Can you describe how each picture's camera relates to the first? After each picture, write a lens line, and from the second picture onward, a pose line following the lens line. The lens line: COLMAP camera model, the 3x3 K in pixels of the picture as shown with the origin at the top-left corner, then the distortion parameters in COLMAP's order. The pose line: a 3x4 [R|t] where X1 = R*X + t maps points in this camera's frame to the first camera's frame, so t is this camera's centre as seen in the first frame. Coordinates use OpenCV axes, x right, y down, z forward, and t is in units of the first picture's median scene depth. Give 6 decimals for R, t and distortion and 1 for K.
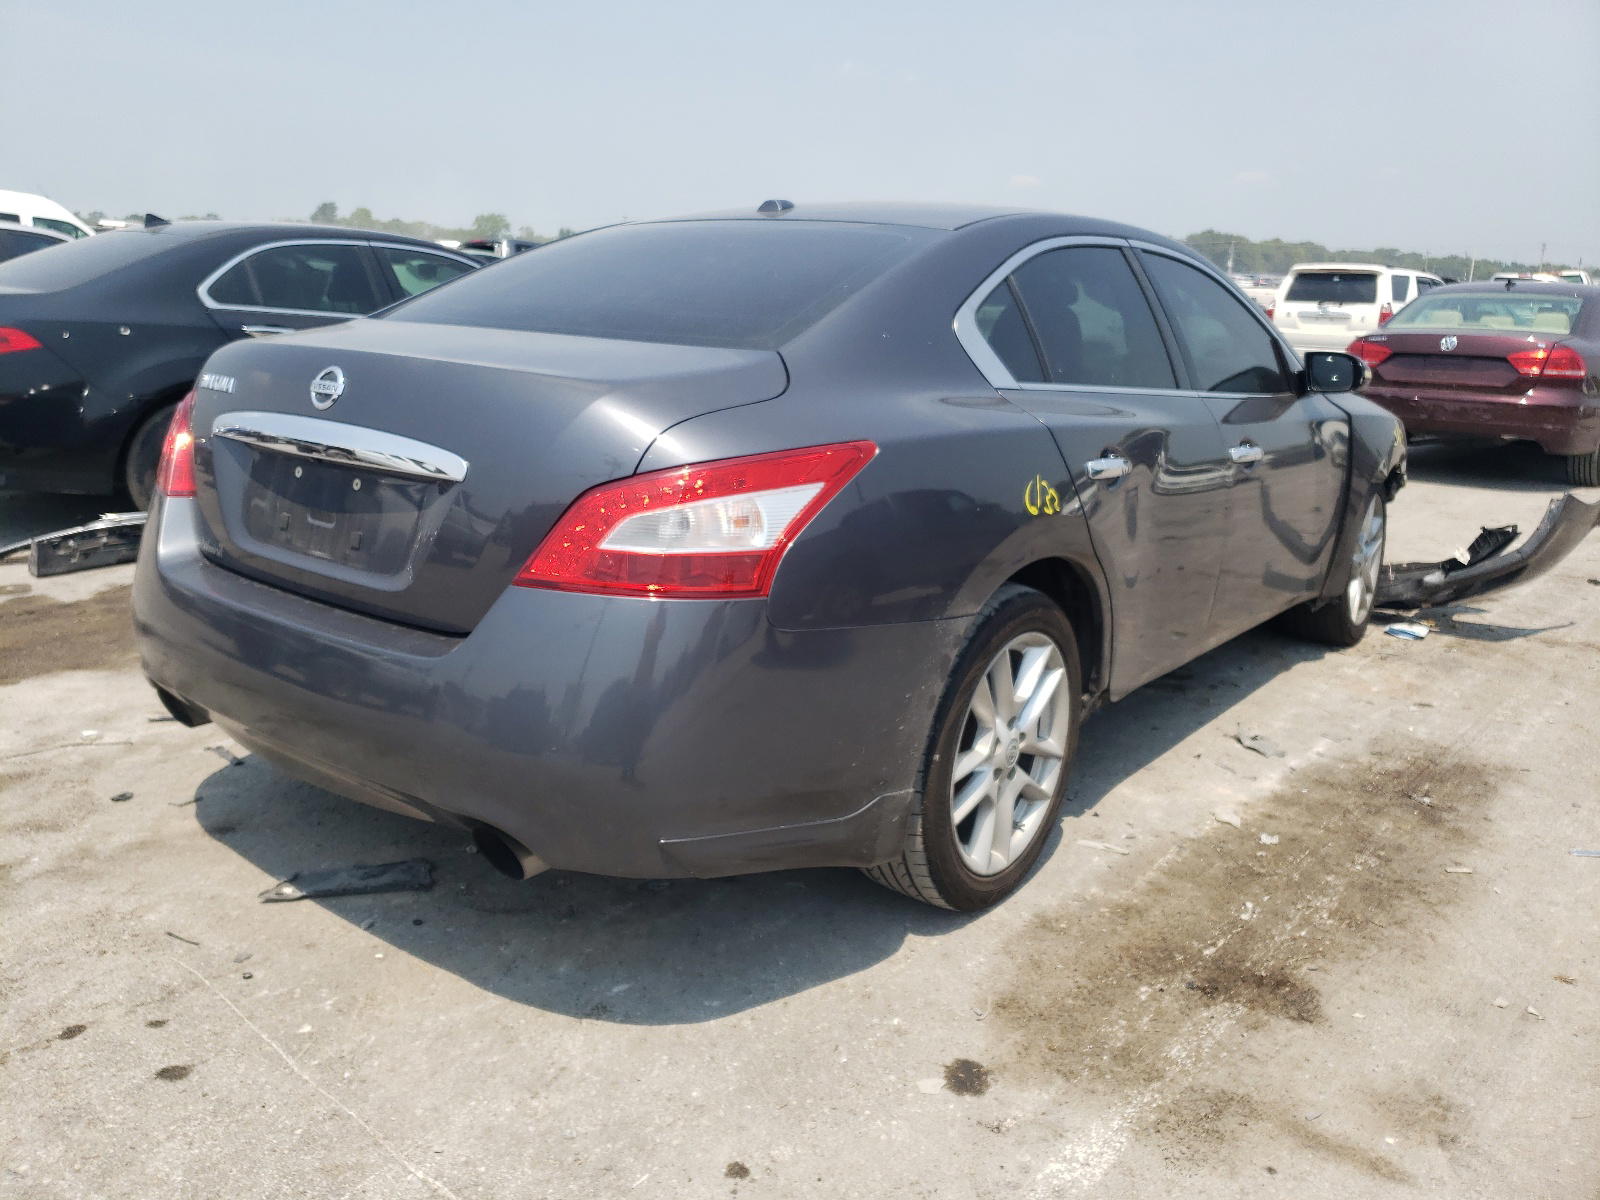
lens RADIAL K [[1242.6, 0, 771.4], [0, 1242.6, 598.2], [0, 0, 1]] dist [0.036633, -0.000833]
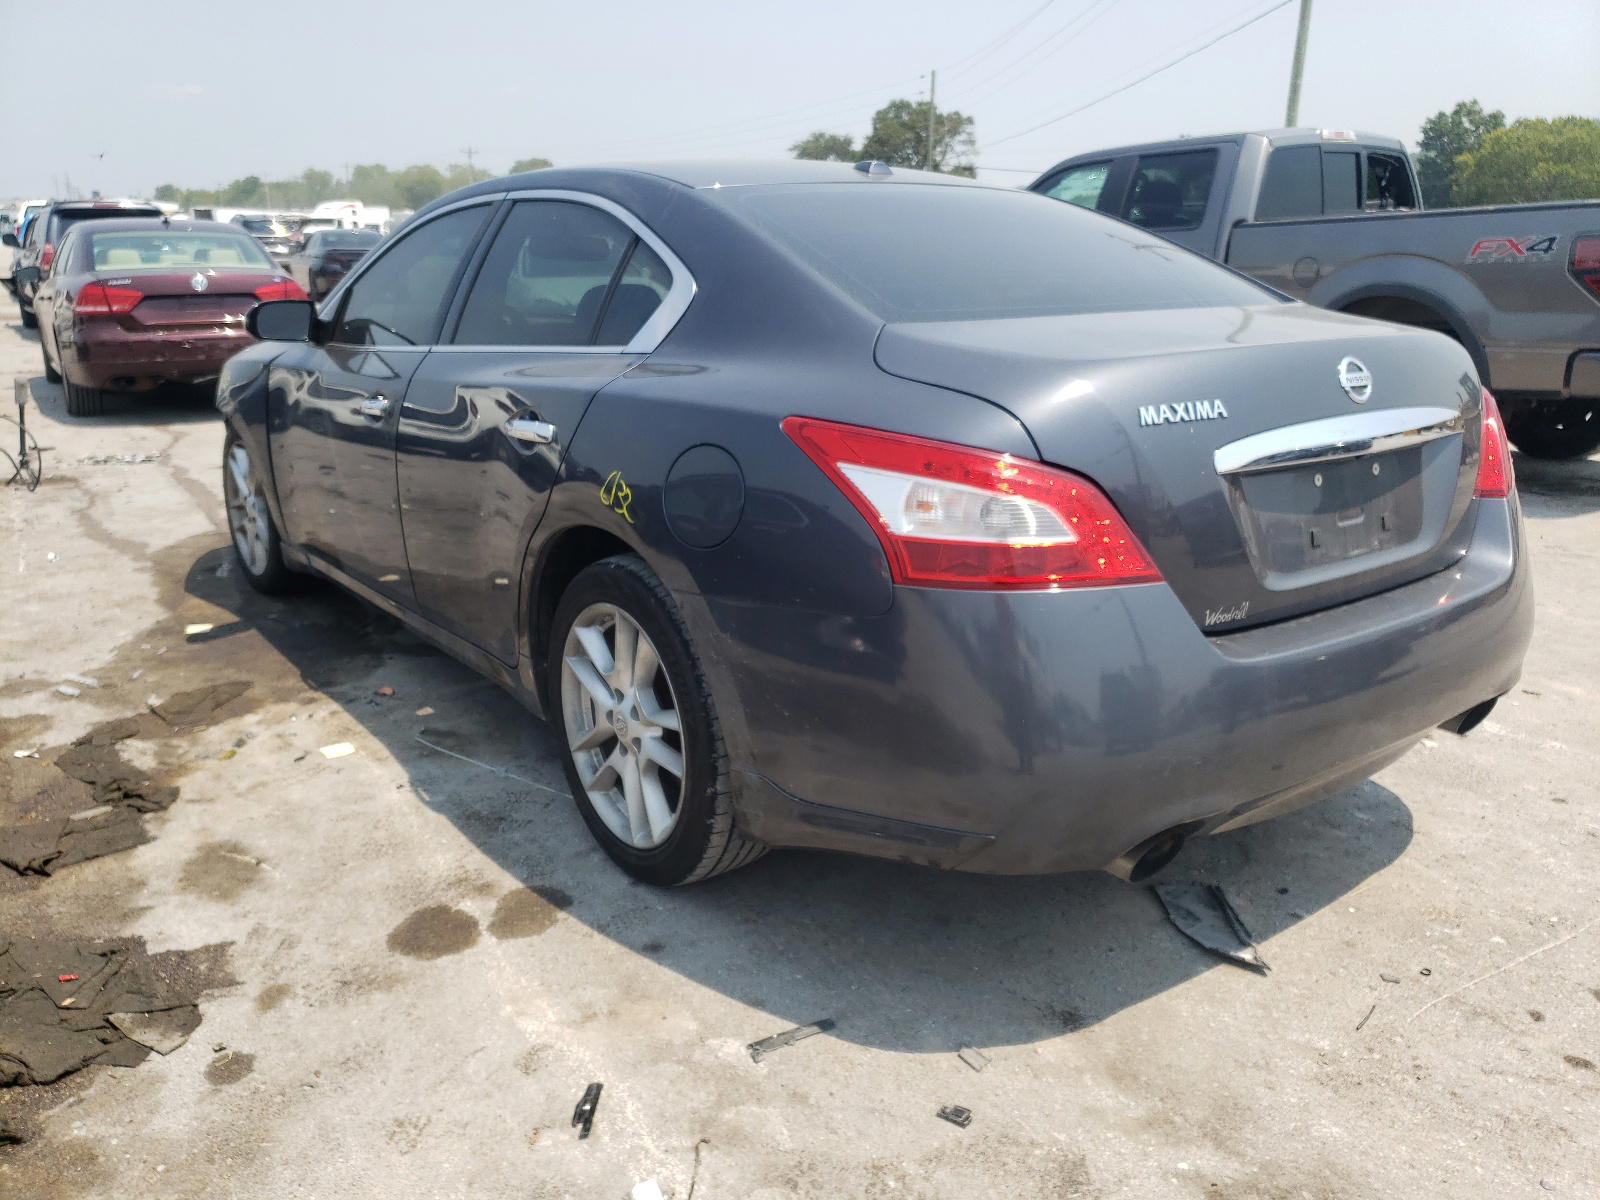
lens RADIAL K [[1242.6, 0, 771.4], [0, 1242.6, 598.2], [0, 0, 1]] dist [0.036633, -0.000833]
pose [[0.263513, -0.300102, 0.916788, -1.135412], [0.248390, 0.939441, 0.236123, -0.282725], [-0.932129, 0.165499, 0.322097, 0.914093]]
